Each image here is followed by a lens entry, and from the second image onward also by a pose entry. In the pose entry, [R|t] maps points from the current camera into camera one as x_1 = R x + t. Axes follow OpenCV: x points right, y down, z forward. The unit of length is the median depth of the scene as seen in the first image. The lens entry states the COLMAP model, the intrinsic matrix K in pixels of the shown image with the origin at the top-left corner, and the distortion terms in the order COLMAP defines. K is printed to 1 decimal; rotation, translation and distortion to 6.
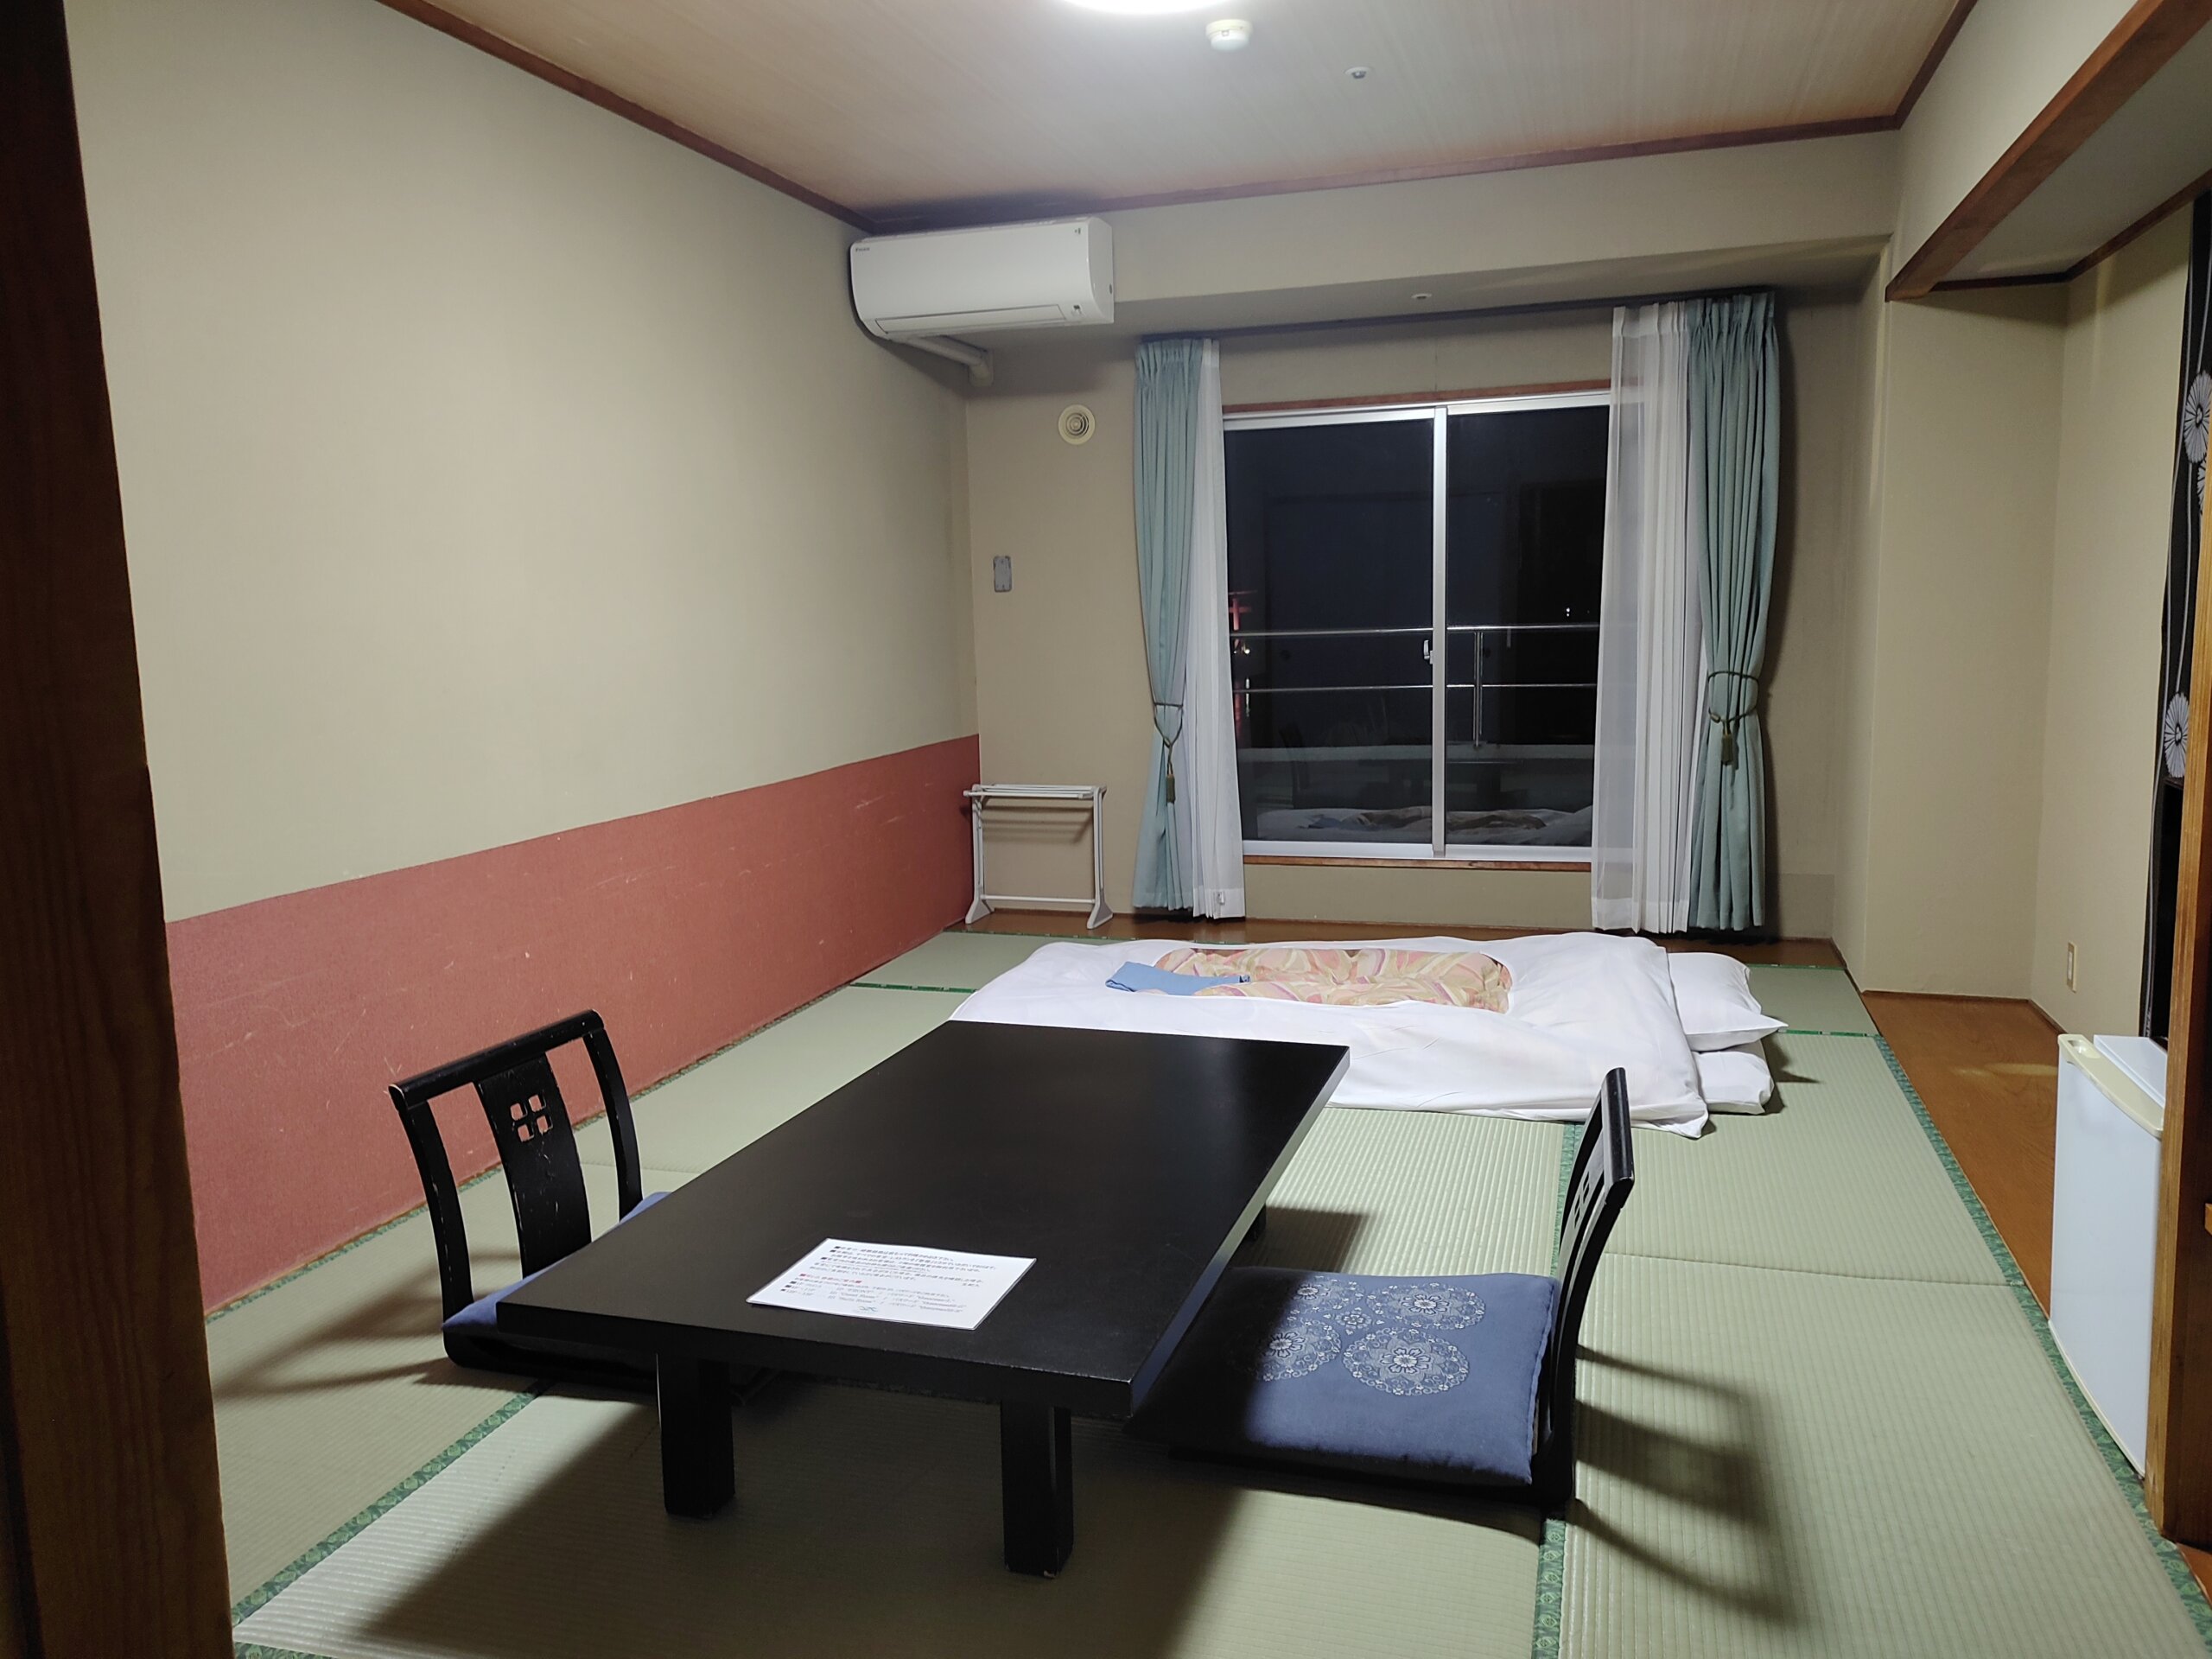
lens RADIAL K [[1652.0, 0, 1106.0], [0, 1652.0, 829.5], [0, 0, 1]] dist [0.037728, -0.003172]
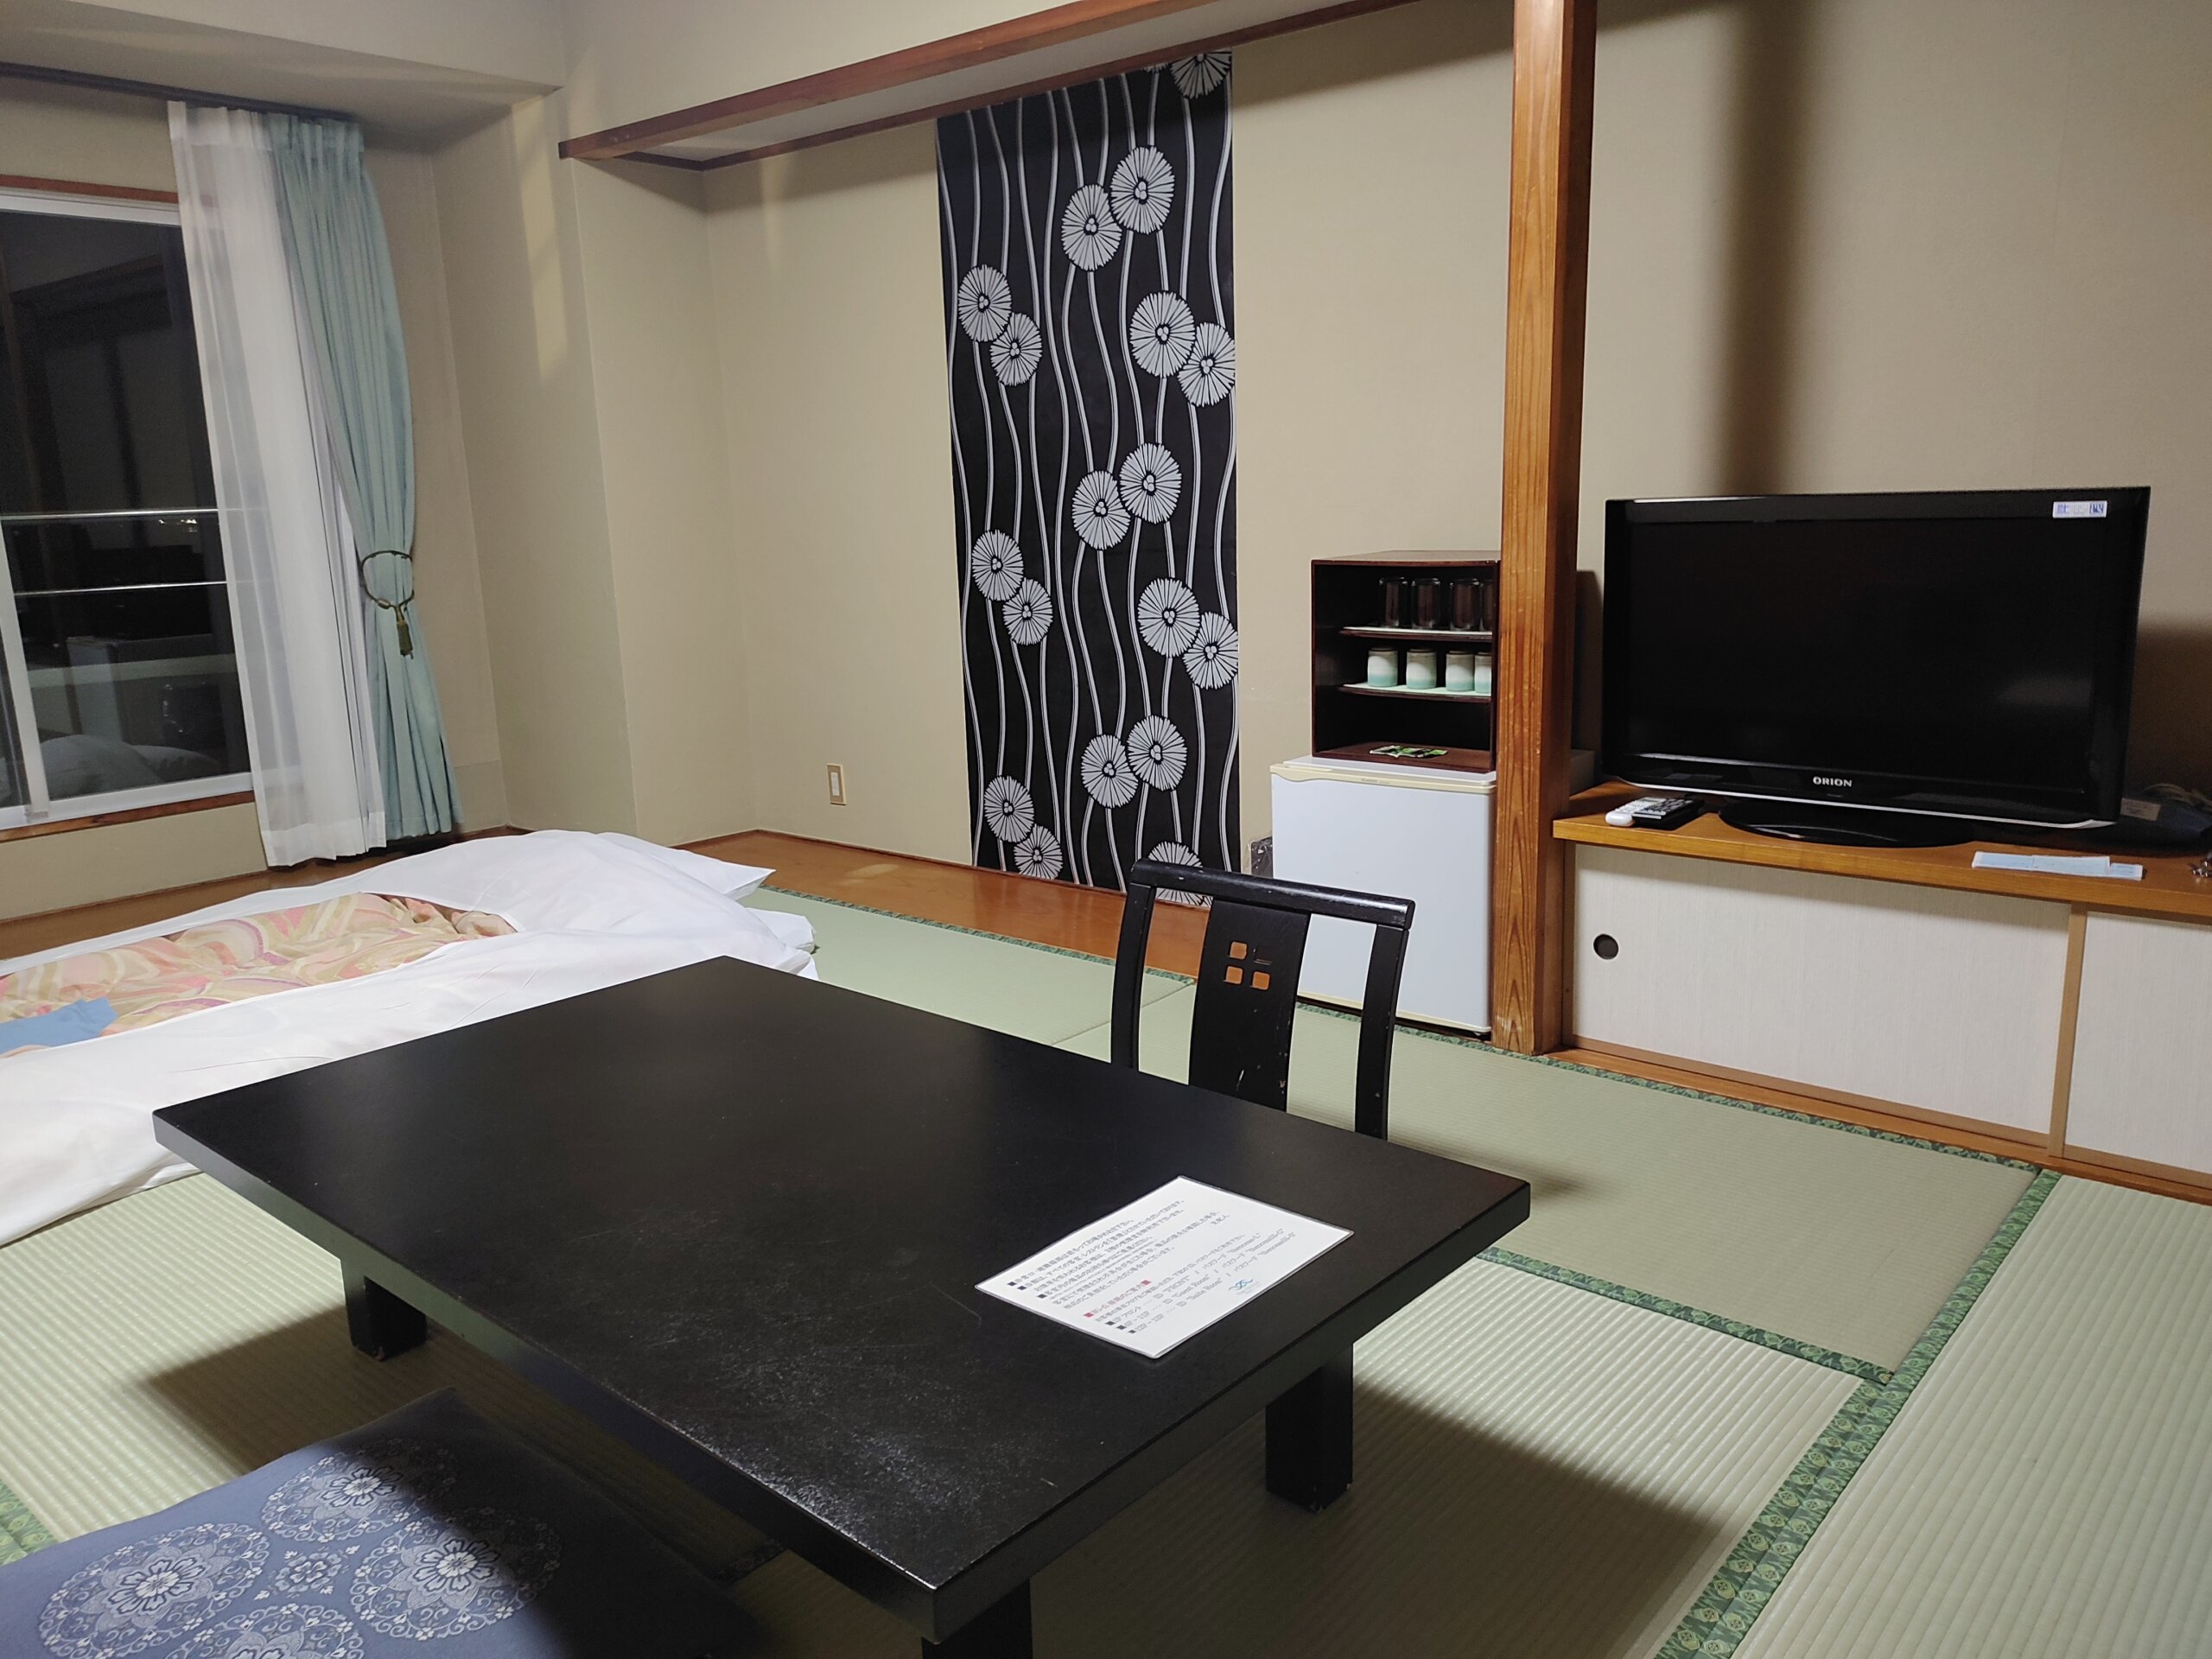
lens RADIAL K [[1652.0, 0, 1106.0], [0, 1652.0, 829.5], [0, 0, 1]] dist [0.037728, -0.003172]
pose [[0.404847, -0.179776, 0.896537, -0.313523], [0.148216, 0.980418, 0.129667, -0.006692], [-0.902292, 0.080386, 0.423565, 0.283792]]
